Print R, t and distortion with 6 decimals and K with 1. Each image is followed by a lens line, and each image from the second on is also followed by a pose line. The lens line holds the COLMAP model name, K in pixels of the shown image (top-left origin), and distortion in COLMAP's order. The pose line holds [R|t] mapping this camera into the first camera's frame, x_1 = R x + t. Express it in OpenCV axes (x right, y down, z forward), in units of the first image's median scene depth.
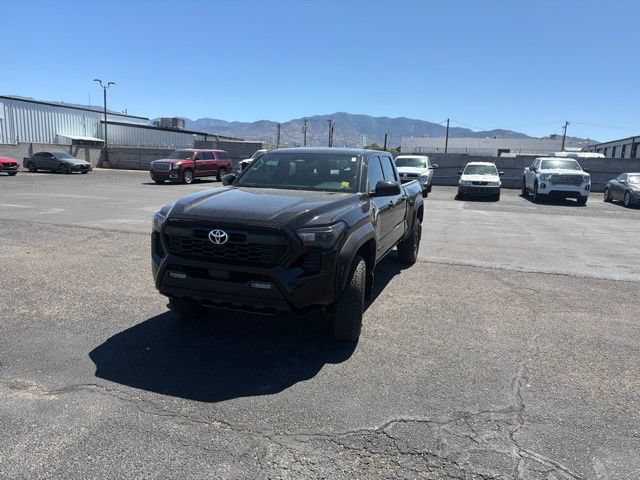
lens RADIAL K [[448.1, 0, 323.2], [0, 448.1, 242.7], [0, 0, 1]] dist [0.082108, -0.111261]
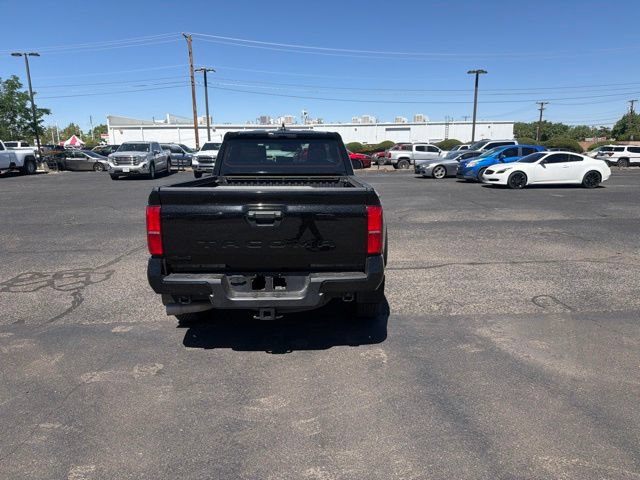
lens RADIAL K [[450.3, 0, 322.0], [0, 450.3, 241.7], [0, 0, 1]] dist [0.052921, -0.069203]
pose [[-0.934965, 0.048185, -0.351453, 0.074150], [-0.086295, 0.930077, 0.357085, -0.084155], [0.344085, 0.364191, -0.865431, 0.477093]]
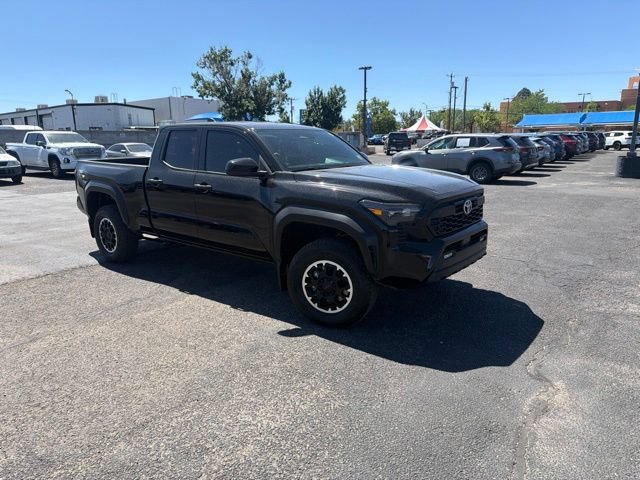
lens RADIAL K [[450.3, 0, 322.0], [0, 450.3, 241.7], [0, 0, 1]] dist [0.052921, -0.069203]
pose [[0.326916, -0.242560, 0.913395, -0.198249], [0.191015, 0.963512, 0.187502, -0.029633], [-0.925548, 0.113175, 0.361321, 0.135517]]
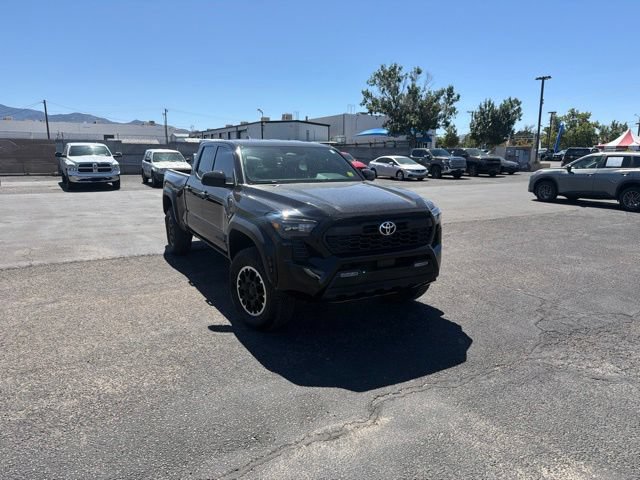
lens RADIAL K [[448.1, 0, 323.2], [0, 448.1, 242.7], [0, 0, 1]] dist [0.082108, -0.111261]
pose [[0.664570, -0.171317, 0.727322, -0.161227], [0.148832, 0.984208, 0.095834, -0.015100], [-0.732254, 0.044560, 0.679572, 0.055968]]
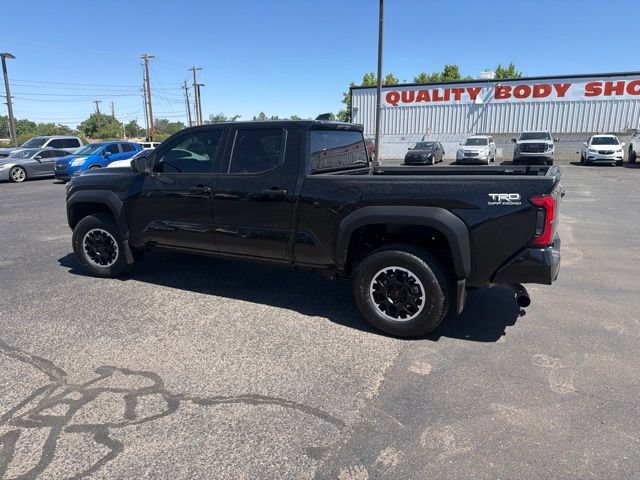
lens RADIAL K [[450.3, 0, 322.0], [0, 450.3, 241.7], [0, 0, 1]] dist [0.052921, -0.069203]
pose [[-0.134561, 0.186852, -0.973129, 0.211287], [-0.175827, 0.961974, 0.209023, -0.045885], [0.975181, 0.199229, -0.096591, 0.295411]]
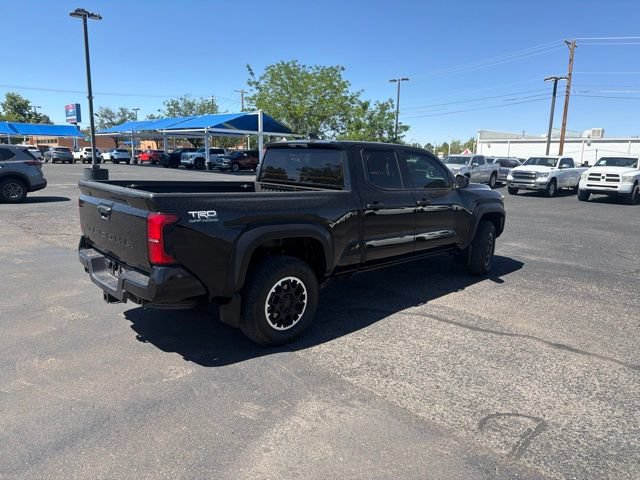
lens RADIAL K [[450.3, 0, 322.0], [0, 450.3, 241.7], [0, 0, 1]] dist [0.052921, -0.069203]
pose [[-0.894720, -0.136472, 0.425266, -0.084116], [0.025885, 0.934728, 0.354421, -0.084975], [-0.445877, 0.328115, -0.832787, 0.452937]]
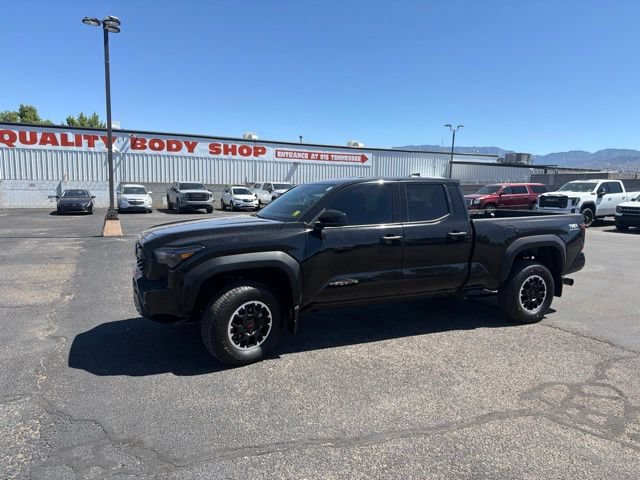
lens RADIAL K [[448.1, 0, 323.2], [0, 448.1, 242.7], [0, 0, 1]] dist [0.082108, -0.111261]
pose [[0.696643, 0.059904, -0.714912, 0.153831], [-0.116640, 0.992707, -0.030478, -0.008066], [0.707872, 0.104619, 0.698550, 0.067991]]
